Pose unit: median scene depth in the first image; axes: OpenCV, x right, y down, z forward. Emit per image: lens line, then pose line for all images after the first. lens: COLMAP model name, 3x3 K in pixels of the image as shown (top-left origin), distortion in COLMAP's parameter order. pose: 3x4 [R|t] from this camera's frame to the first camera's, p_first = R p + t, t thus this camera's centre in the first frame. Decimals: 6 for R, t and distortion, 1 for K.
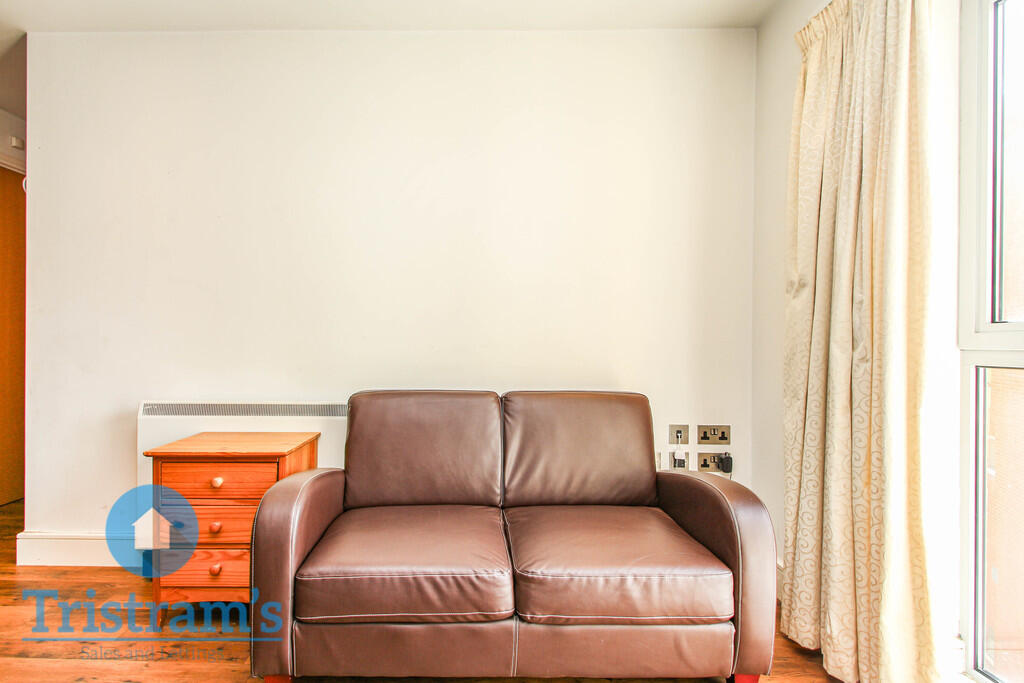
lens RADIAL K [[492.9, 0, 491.0], [0, 492.9, 342.0], [0, 0, 1]] dist [0.014132, 0.000043]
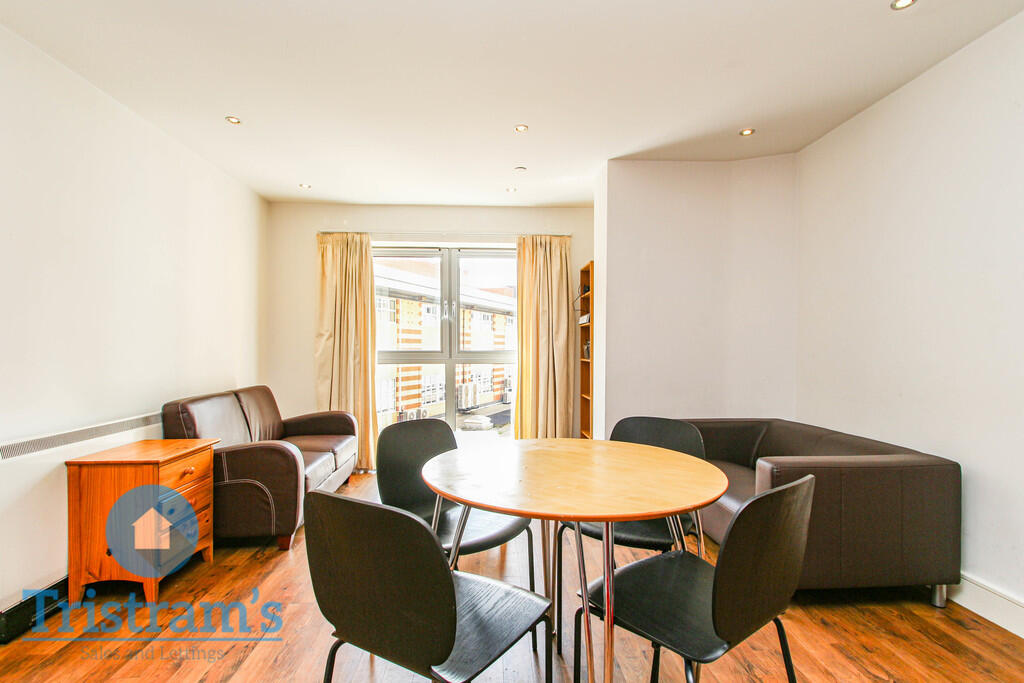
lens RADIAL K [[481.5, 0, 512.8], [0, 481.5, 354.8], [0, 0, 1]] dist [0.002198, -0.000122]
pose [[-0.077955, -0.020287, 0.996750, -2.296728], [-0.000114, 0.999793, 0.020340, -0.073839], [-0.996957, 0.001472, -0.077941, 0.259078]]
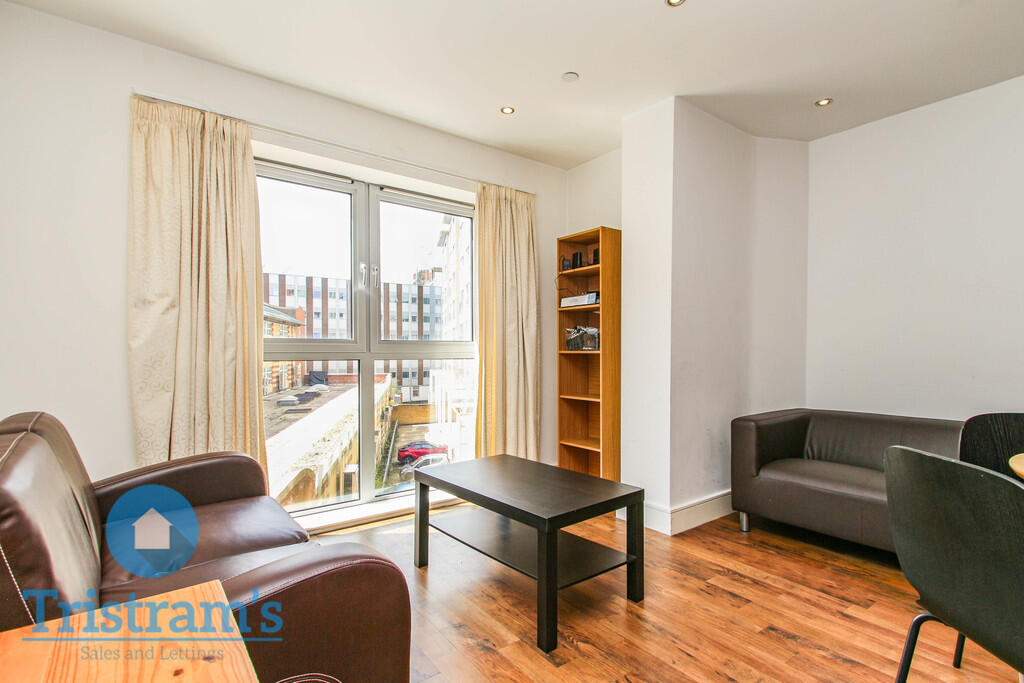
lens RADIAL K [[478.3, 0, 512.7], [0, 478.3, 358.4], [0, 0, 1]] dist [0.000832, -0.000224]
pose [[-0.623877, -0.016349, 0.781352, -1.080930], [-0.003961, 0.999834, 0.017758, 0.003464], [-0.781513, 0.007984, -0.623838, 1.235582]]
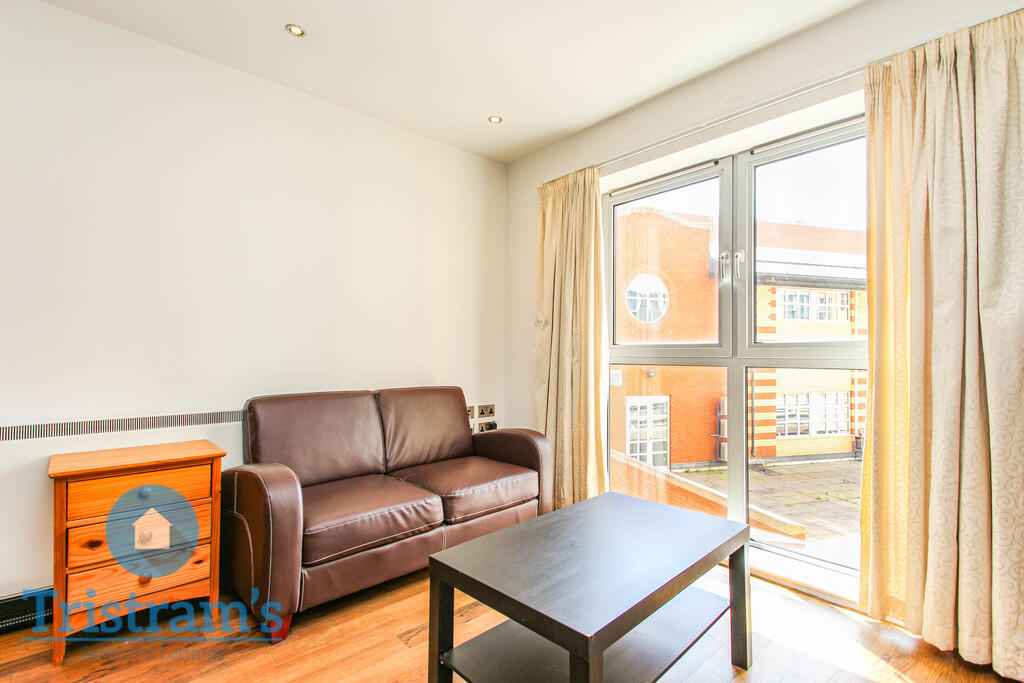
lens RADIAL K [[479.3, 0, 516.5], [0, 479.3, 344.3], [0, 0, 1]] dist [0.003889, 0.000436]
pose [[0.725807, 0.011102, 0.687809, -0.812768], [0.000272, 0.999865, -0.016426, -0.003305], [-0.687898, 0.012109, 0.725706, -0.287853]]
